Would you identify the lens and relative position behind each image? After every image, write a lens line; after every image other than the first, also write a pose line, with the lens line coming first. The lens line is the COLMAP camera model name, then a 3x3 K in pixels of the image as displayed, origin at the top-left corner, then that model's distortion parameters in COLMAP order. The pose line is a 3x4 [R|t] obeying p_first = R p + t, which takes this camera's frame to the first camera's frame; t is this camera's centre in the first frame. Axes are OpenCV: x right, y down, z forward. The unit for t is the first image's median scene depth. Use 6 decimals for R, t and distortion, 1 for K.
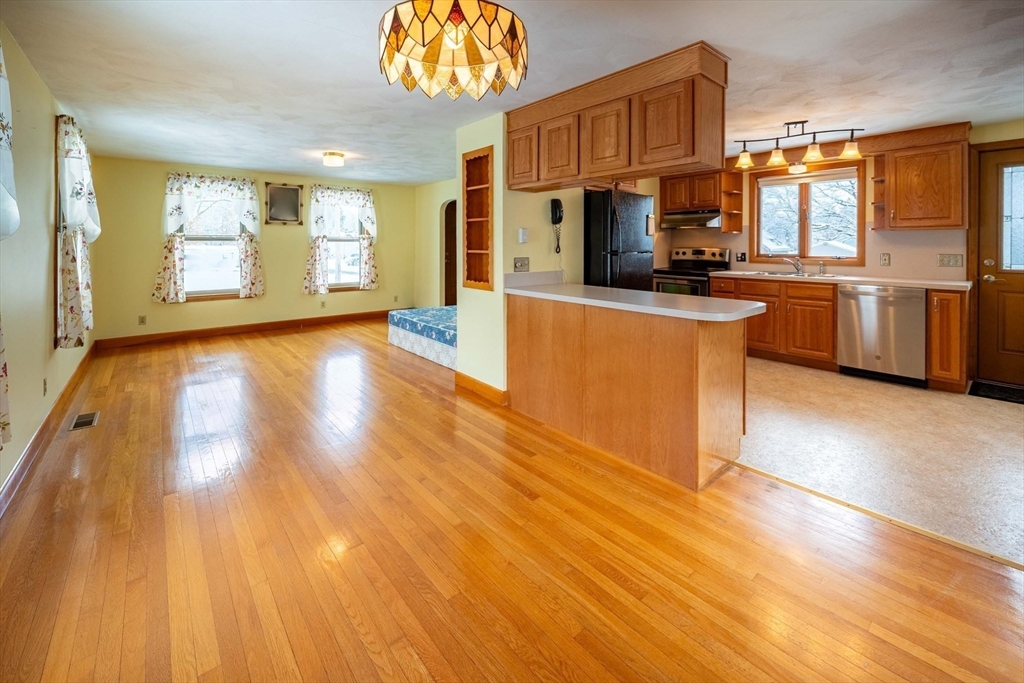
lens RADIAL K [[424.5, 0, 514.9], [0, 424.5, 247.2], [0, 0, 1]] dist [-0.002002, -0.000309]
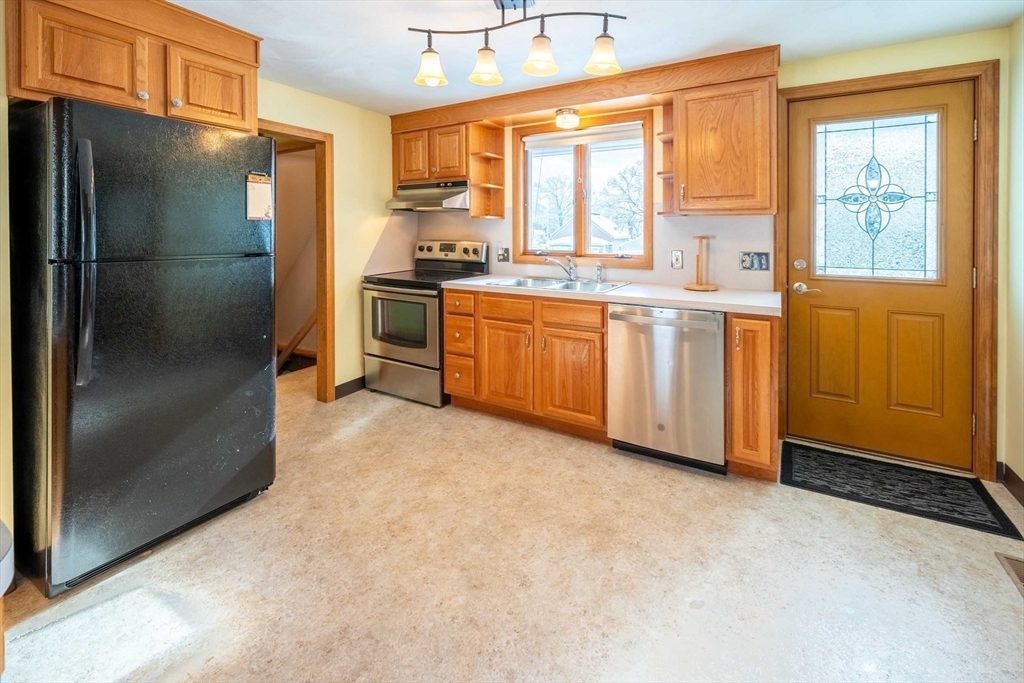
lens RADIAL K [[442.3, 0, 512.0], [0, 442.3, 231.0], [0, 0, 1]] dist [0.001838, 0.000086]
pose [[0.951635, 0.003651, 0.307210, 0.399807], [-0.000788, 0.999955, -0.009444, -0.008997], [-0.307230, 0.008745, 0.951595, 0.402981]]
